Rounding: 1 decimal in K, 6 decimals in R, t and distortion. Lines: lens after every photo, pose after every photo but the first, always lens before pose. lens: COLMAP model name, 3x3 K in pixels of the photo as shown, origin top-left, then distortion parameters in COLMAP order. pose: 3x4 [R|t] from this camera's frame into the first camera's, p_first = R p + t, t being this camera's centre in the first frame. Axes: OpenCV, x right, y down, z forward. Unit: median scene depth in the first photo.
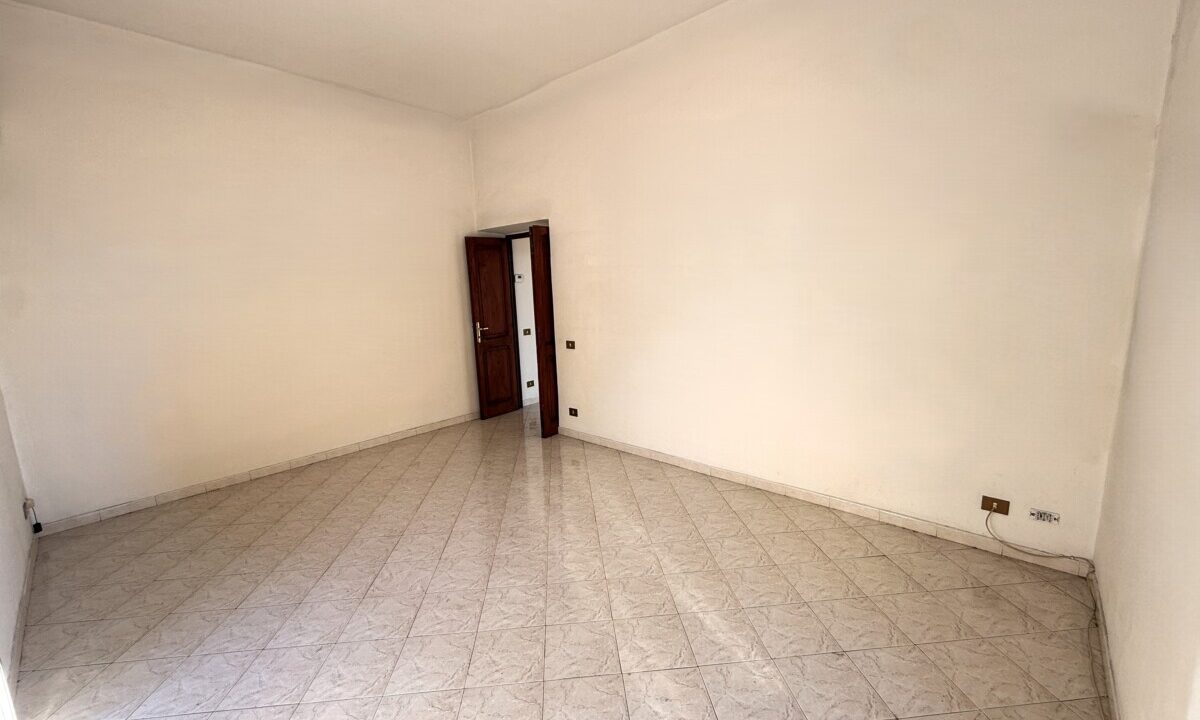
lens RADIAL K [[475.7, 0, 596.5], [0, 475.7, 358.4], [0, 0, 1]] dist [-0.000294, -0.000246]
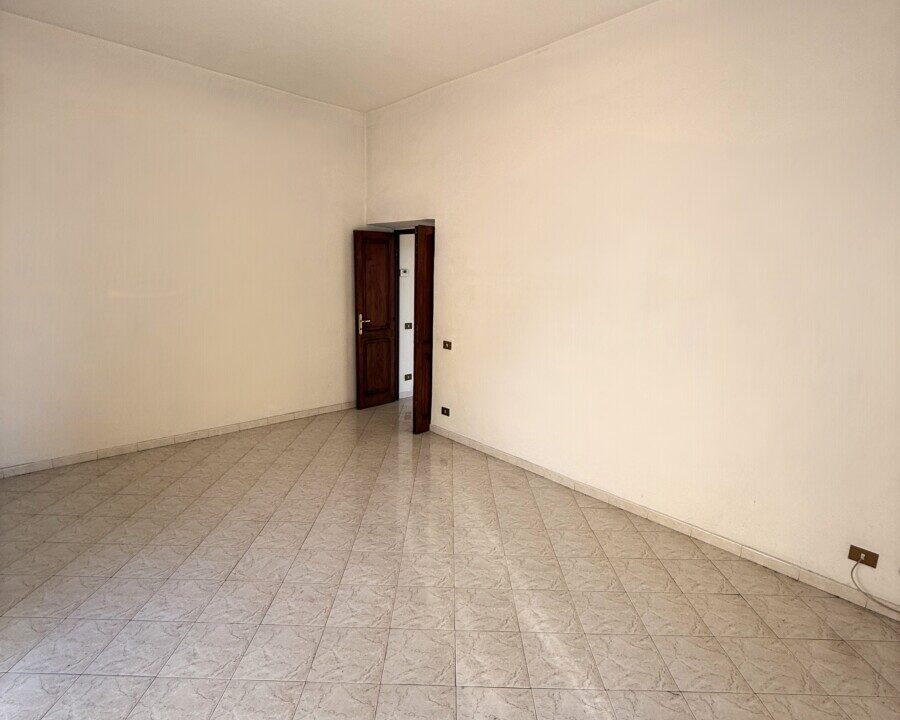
lens RADIAL K [[475.5, 0, 449.4], [0, 475.5, 356.0], [0, 0, 1]] dist [0.000488, -0.001317]
pose [[0.994506, 0.077083, -0.070817, 0.034830], [-0.075512, 0.996841, 0.024604, -0.046240], [0.072490, -0.019121, 0.997186, -0.010408]]
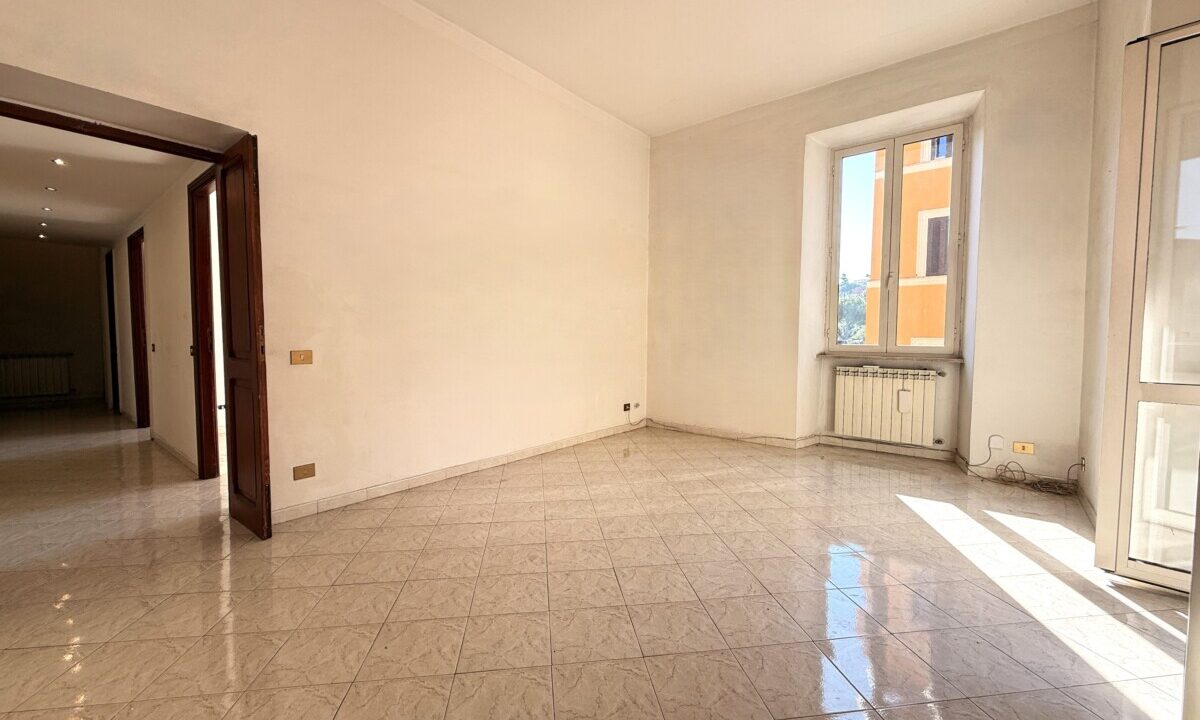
lens RADIAL K [[475.7, 0, 594.8], [0, 475.7, 358.0], [0, 0, 1]] dist [-0.000294, -0.000246]
pose [[-0.048787, -0.013897, 0.998712, -0.999585], [0.155961, 0.987532, 0.021361, 0.025394], [-0.986558, 0.156803, -0.046012, 0.984388]]
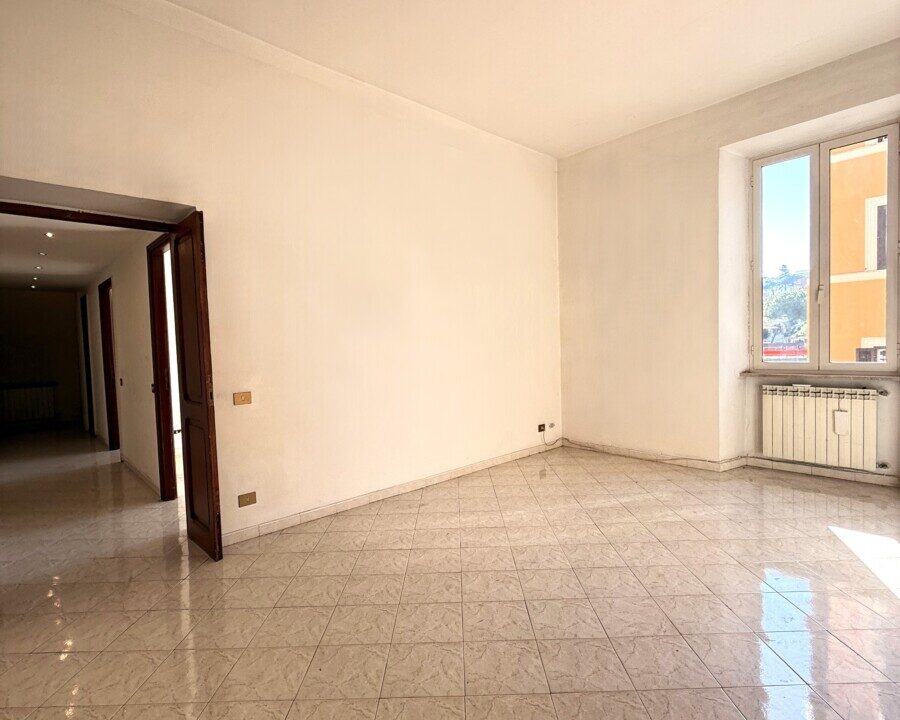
lens RADIAL K [[475.5, 0, 447.2], [0, 475.5, 360.7], [0, 0, 1]] dist [0.000488, -0.001317]
pose [[0.089640, -0.006139, 0.995955, -1.047429], [0.186096, 0.982473, -0.010693, -0.029242], [-0.978434, 0.186302, 0.089211, 0.955885]]
